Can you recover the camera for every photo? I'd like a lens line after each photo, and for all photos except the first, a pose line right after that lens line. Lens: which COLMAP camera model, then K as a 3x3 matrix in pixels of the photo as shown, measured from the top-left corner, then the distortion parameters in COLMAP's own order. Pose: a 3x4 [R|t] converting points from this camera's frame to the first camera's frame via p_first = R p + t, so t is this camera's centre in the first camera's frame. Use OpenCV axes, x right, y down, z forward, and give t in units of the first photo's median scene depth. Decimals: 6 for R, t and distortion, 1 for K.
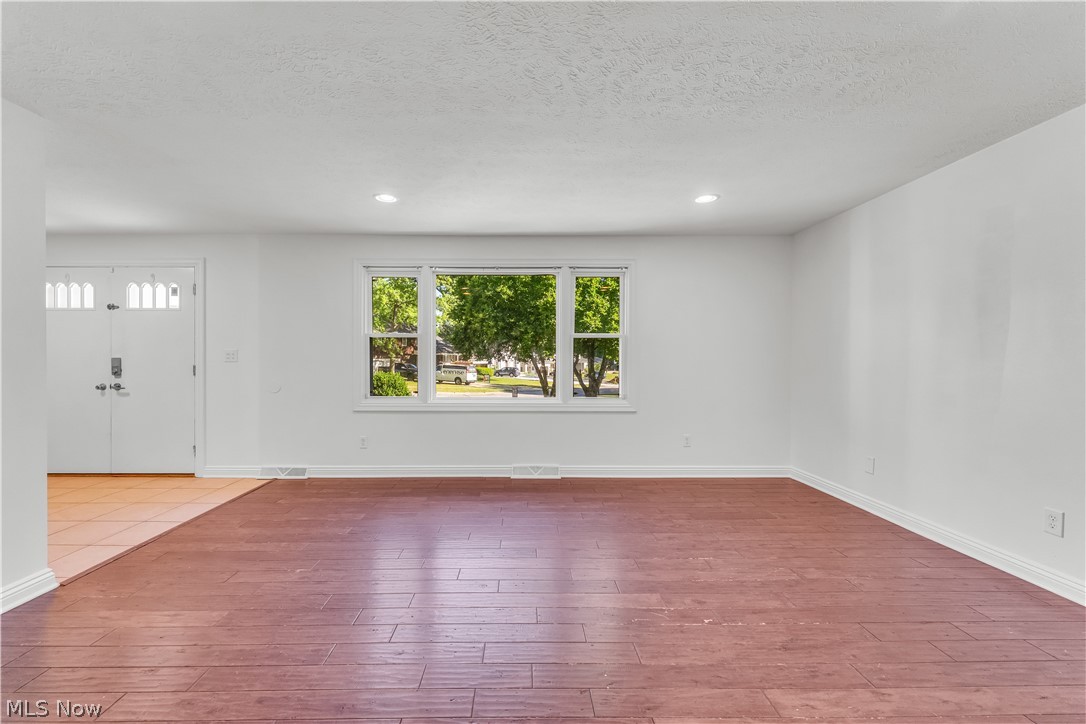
lens RADIAL K [[439.2, 0, 526.1], [0, 439.2, 361.4], [0, 0, 1]] dist [-0.001221, -0.000280]
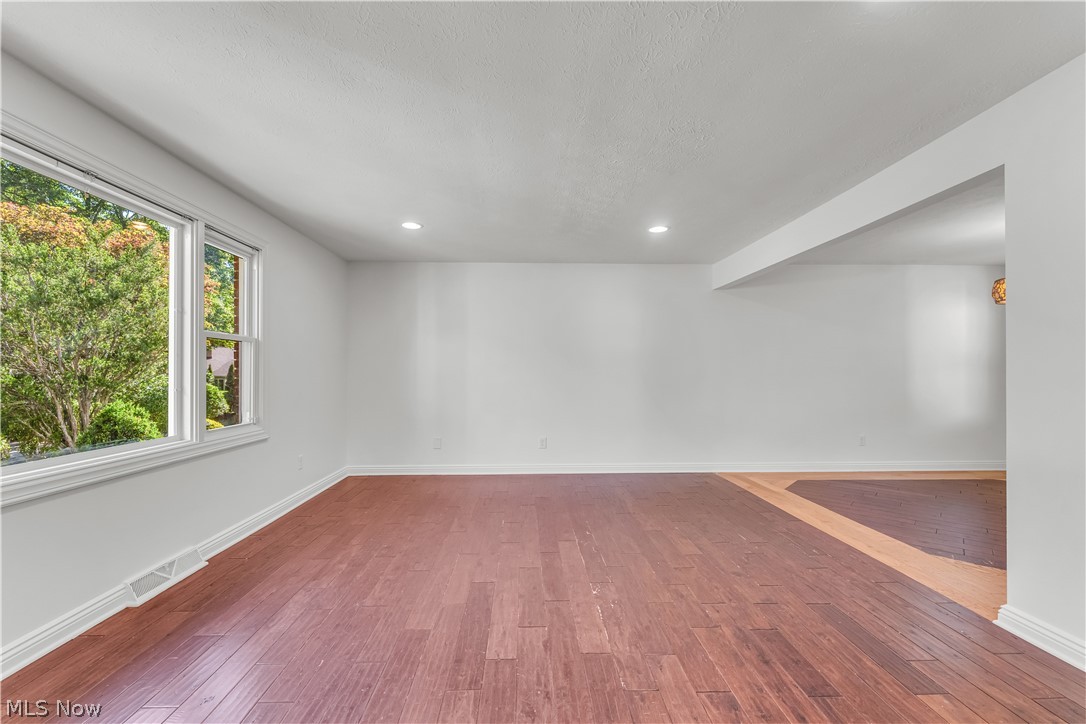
lens RADIAL K [[445.7, 0, 539.2], [0, 445.7, 369.7], [0, 0, 1]] dist [0.000101, -0.000301]
pose [[-0.030456, -0.001425, 0.999535, -0.754584], [-0.001786, 0.999997, 0.001372, -0.004558], [-0.999535, -0.001743, -0.030459, 0.771058]]
